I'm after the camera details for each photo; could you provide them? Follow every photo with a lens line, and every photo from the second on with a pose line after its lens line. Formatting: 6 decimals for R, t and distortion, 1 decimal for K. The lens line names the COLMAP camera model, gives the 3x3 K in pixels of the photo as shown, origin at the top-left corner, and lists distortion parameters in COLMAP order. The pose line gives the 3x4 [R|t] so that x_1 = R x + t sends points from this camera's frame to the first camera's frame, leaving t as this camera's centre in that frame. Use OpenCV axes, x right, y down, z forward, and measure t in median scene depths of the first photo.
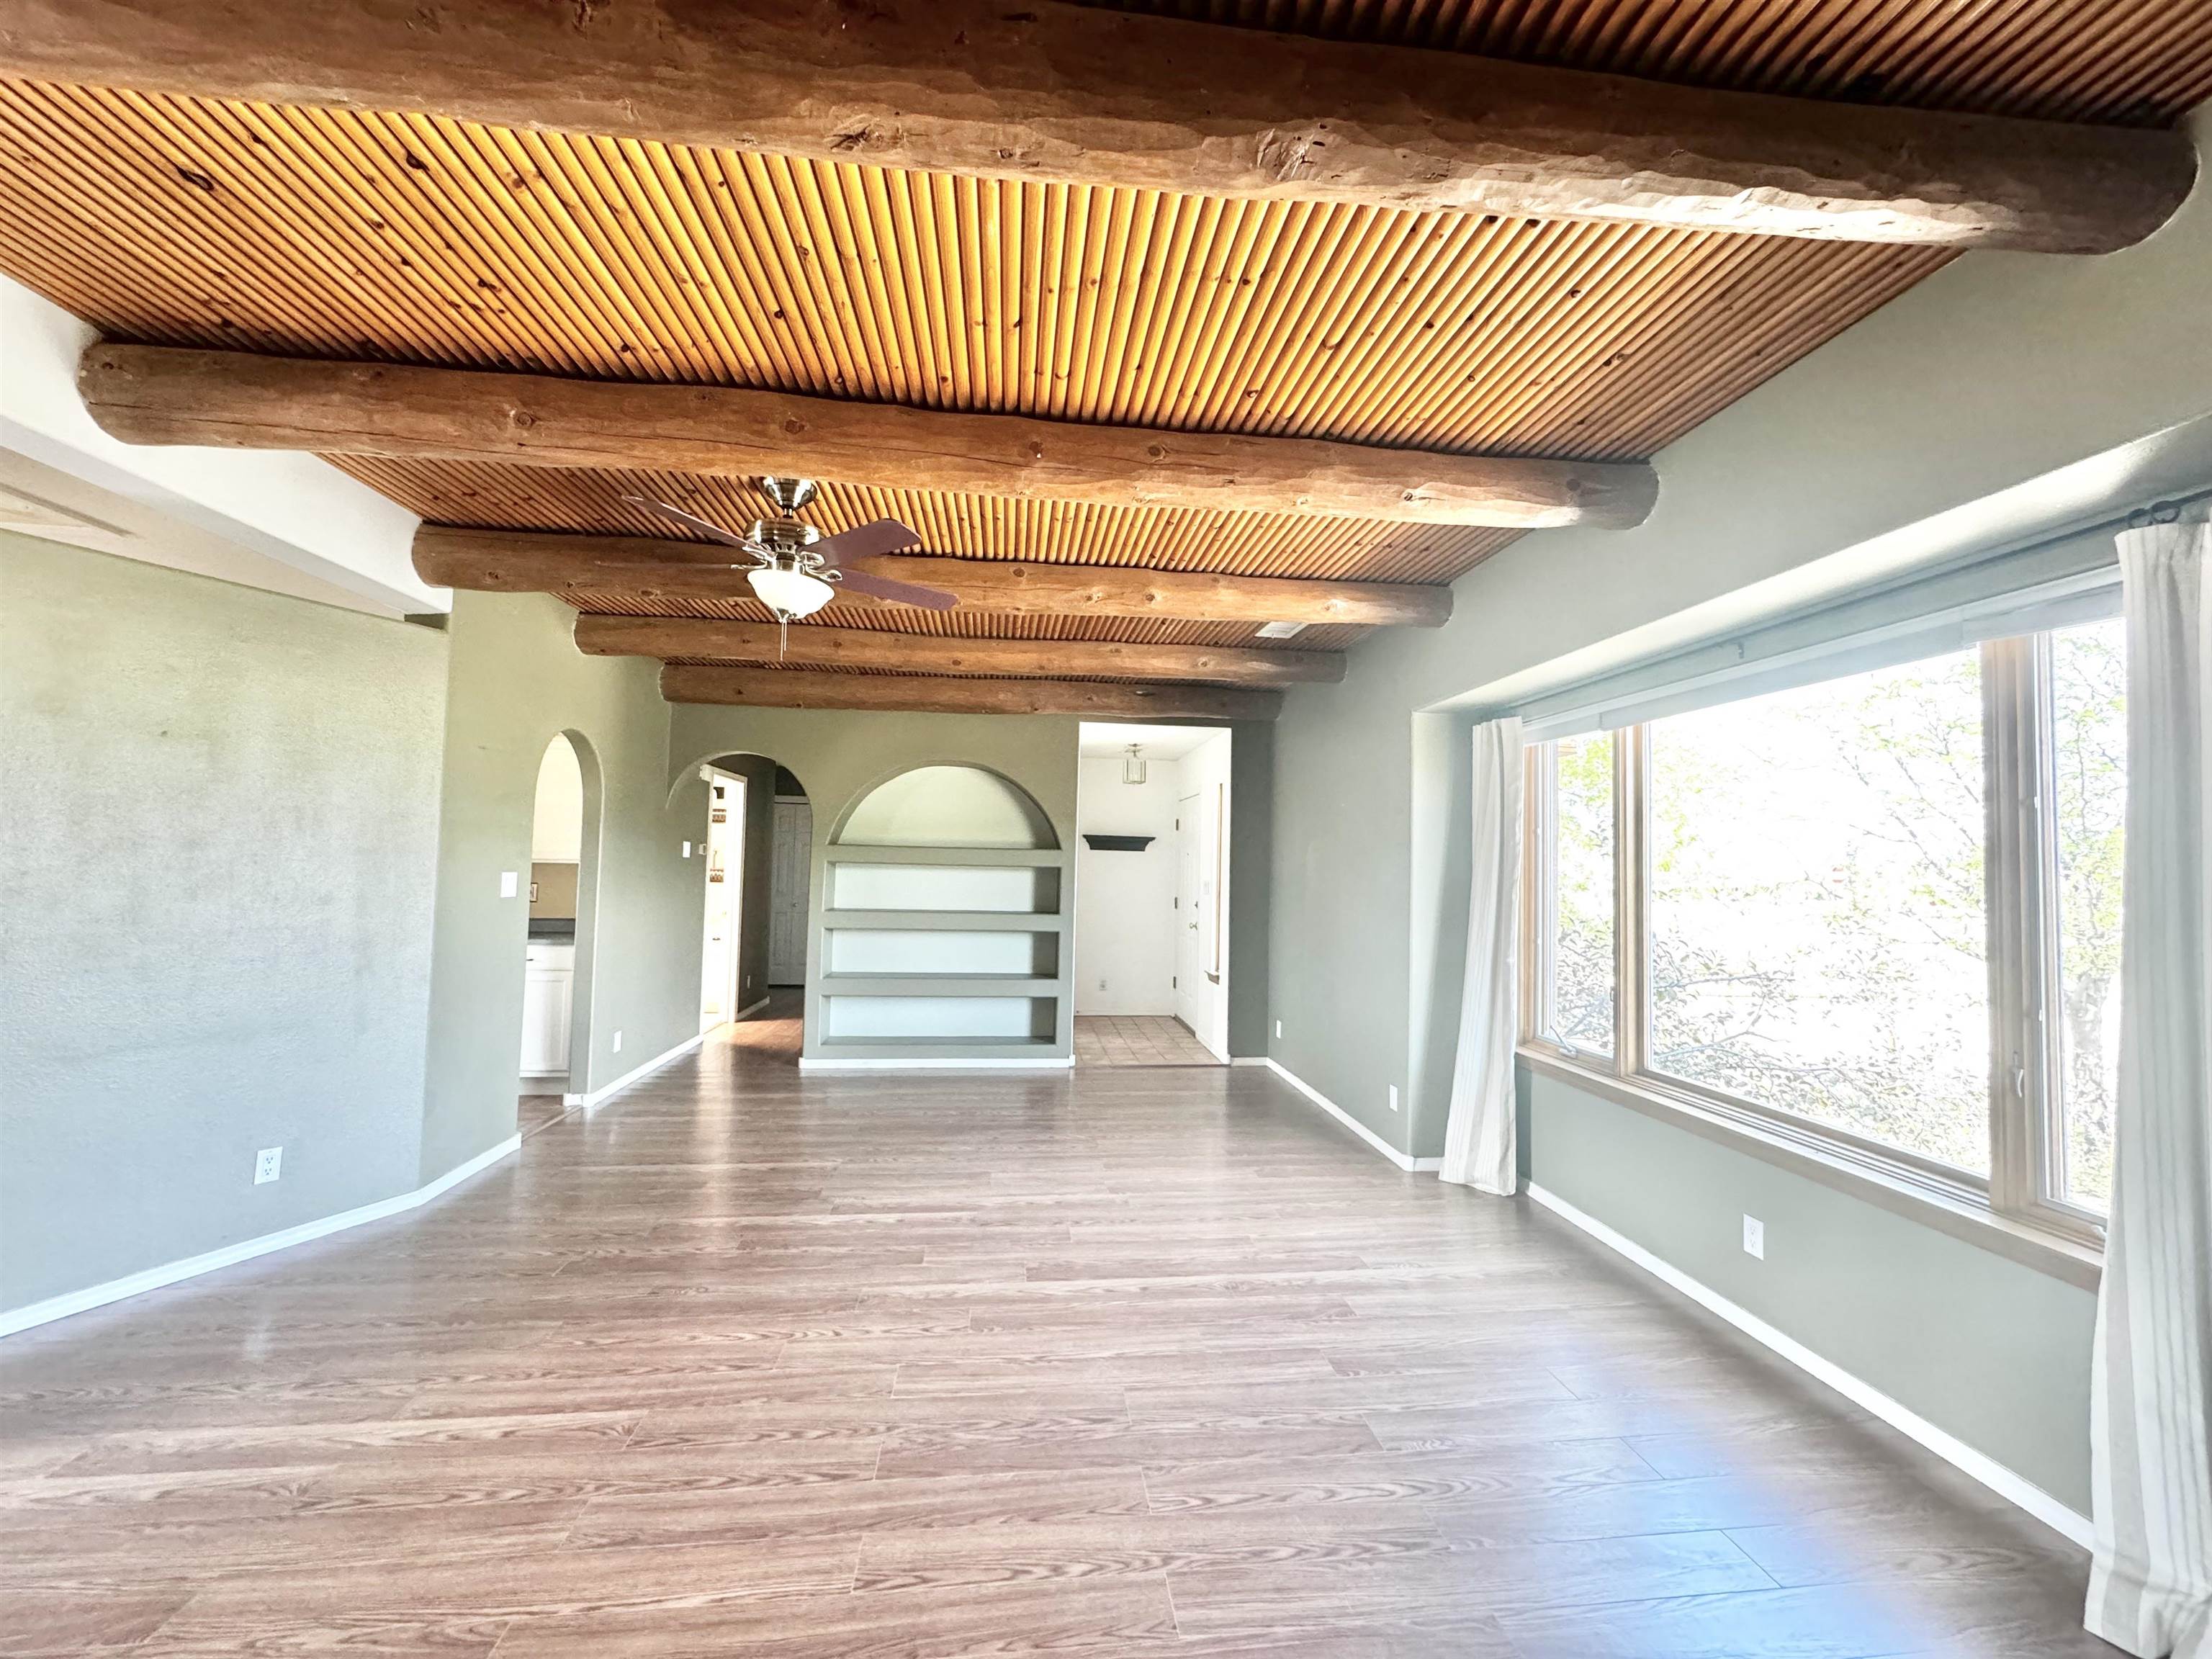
lens RADIAL K [[882.2, 0, 1110.5], [0, 882.2, 827.2], [0, 0, 1]] dist [-0.002508, 0.000285]
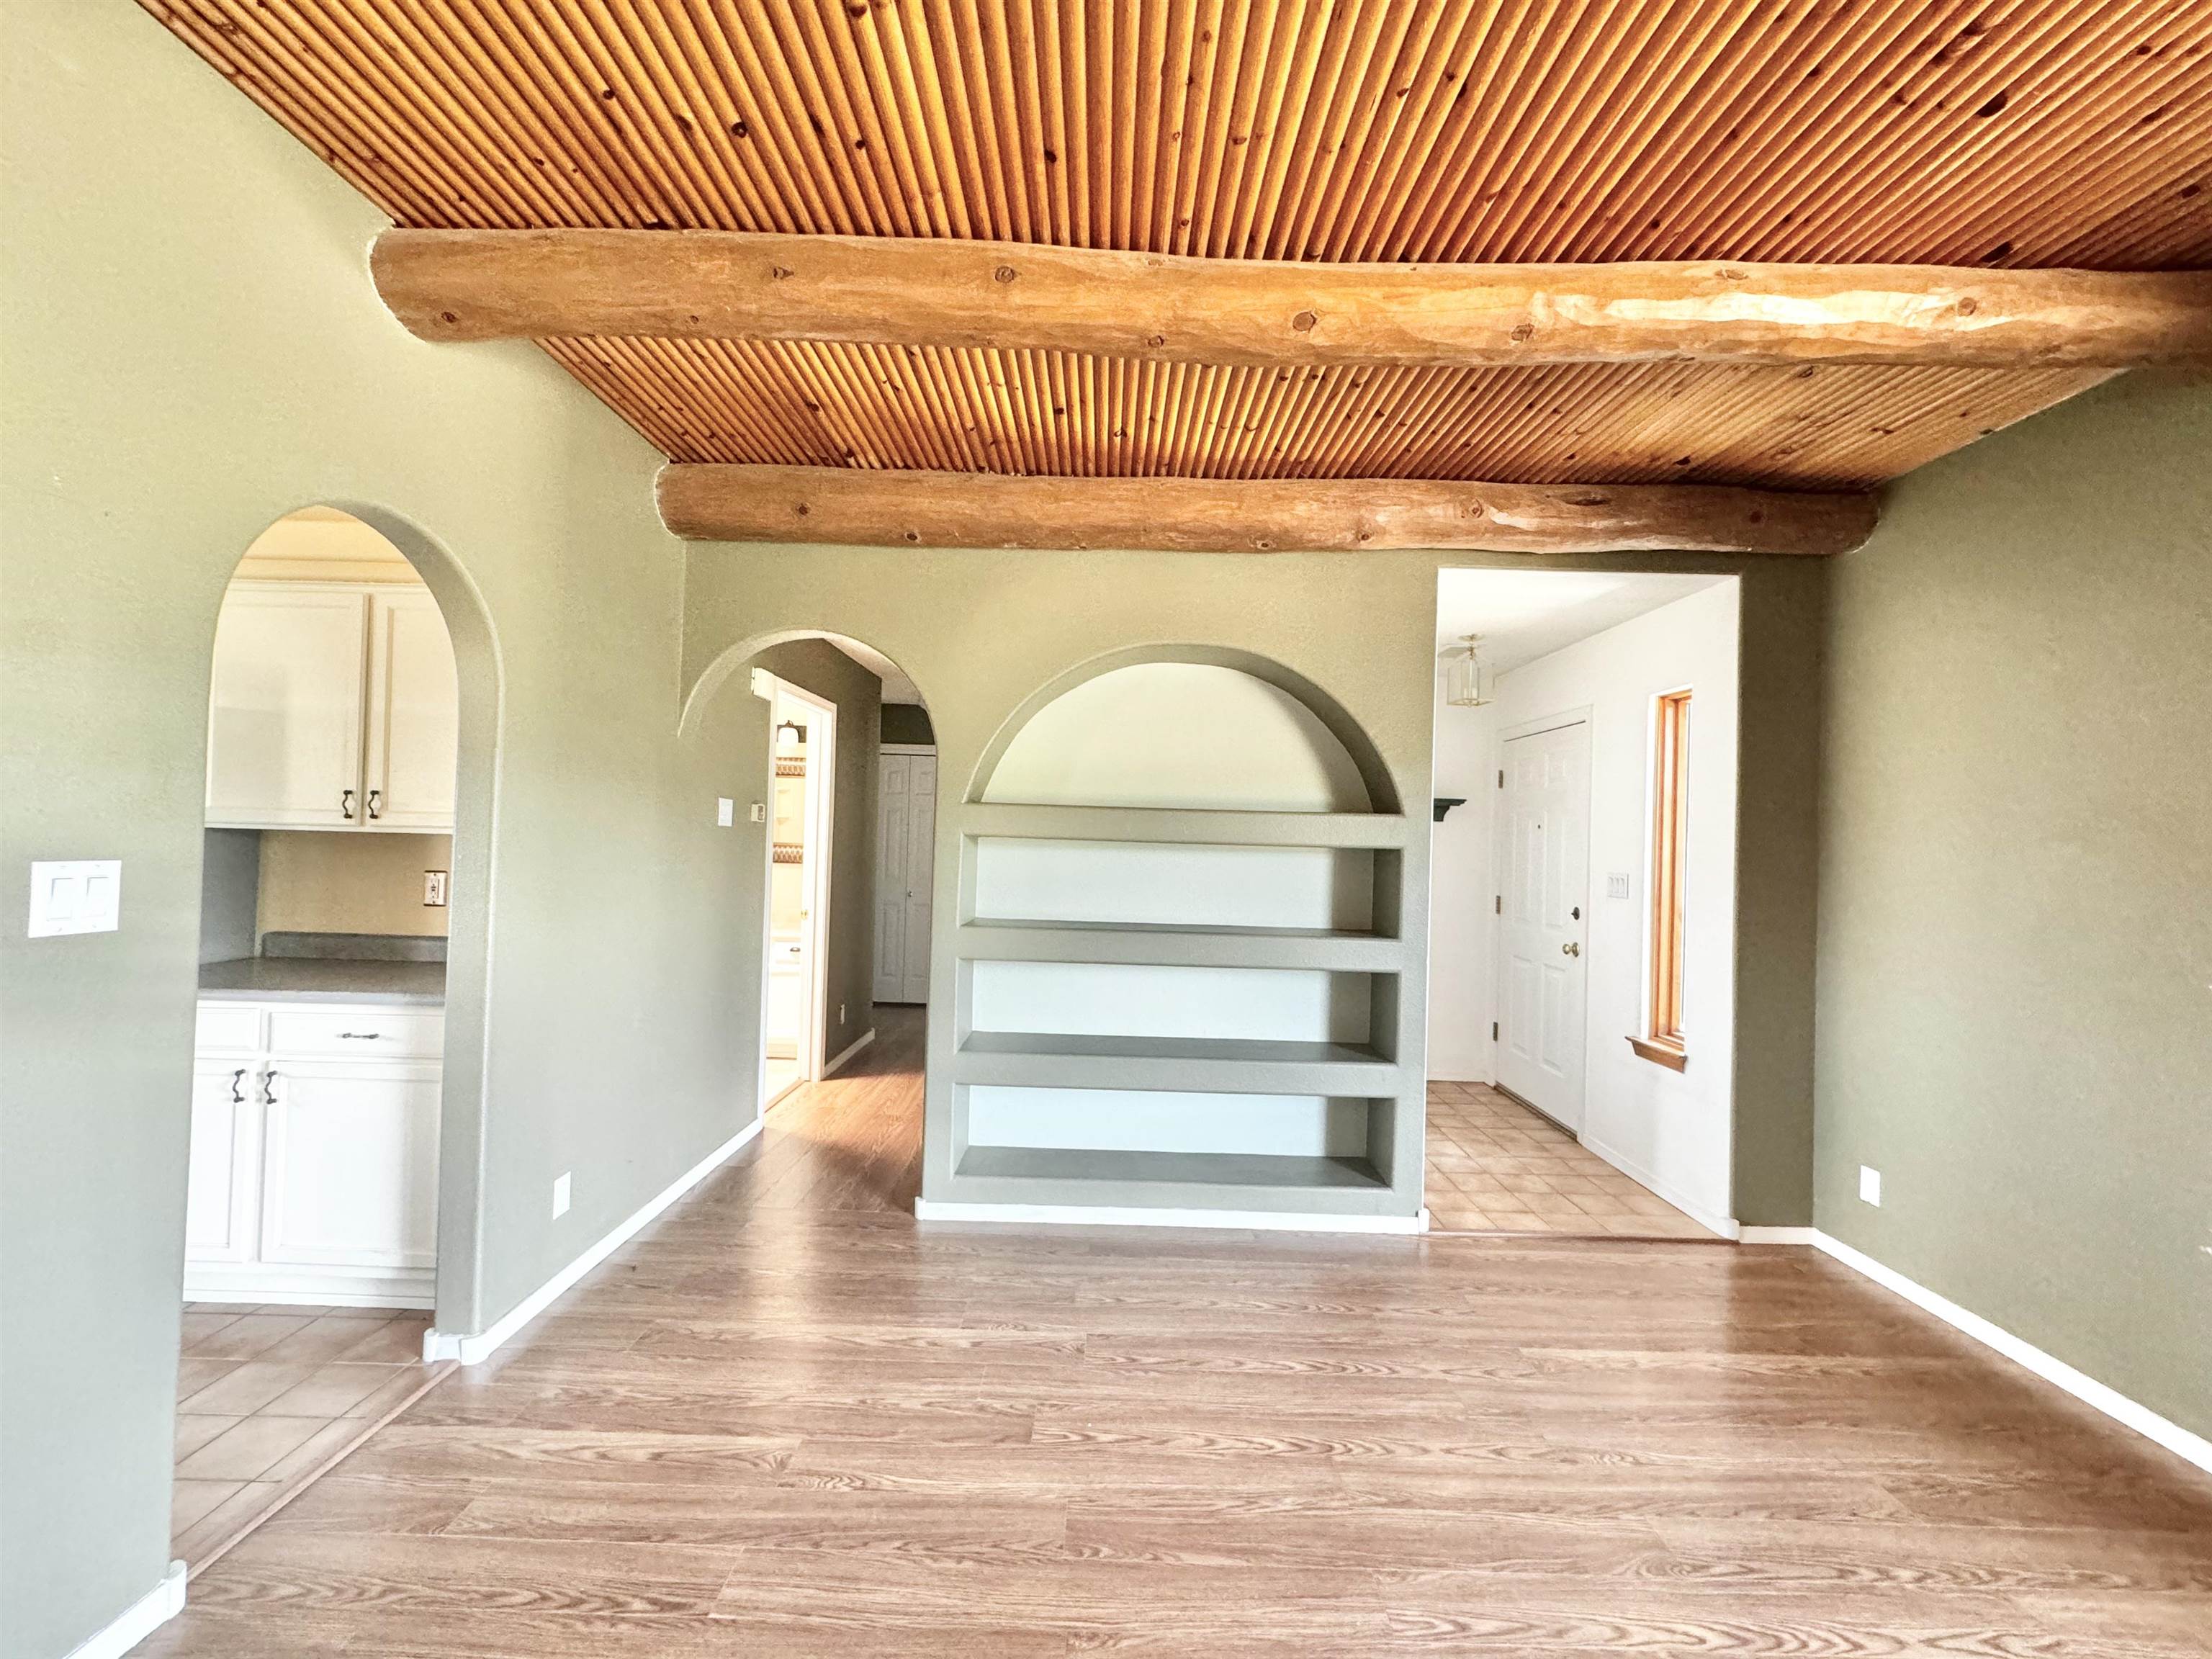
lens RADIAL K [[882.2, 0, 1110.5], [0, 882.2, 827.2], [0, 0, 1]] dist [-0.002508, 0.000285]
pose [[0.992558, 0.005828, -0.121633, -0.274971], [-0.002246, 0.999560, 0.029567, 0.030505], [0.121752, -0.029074, 0.992135, 0.783537]]
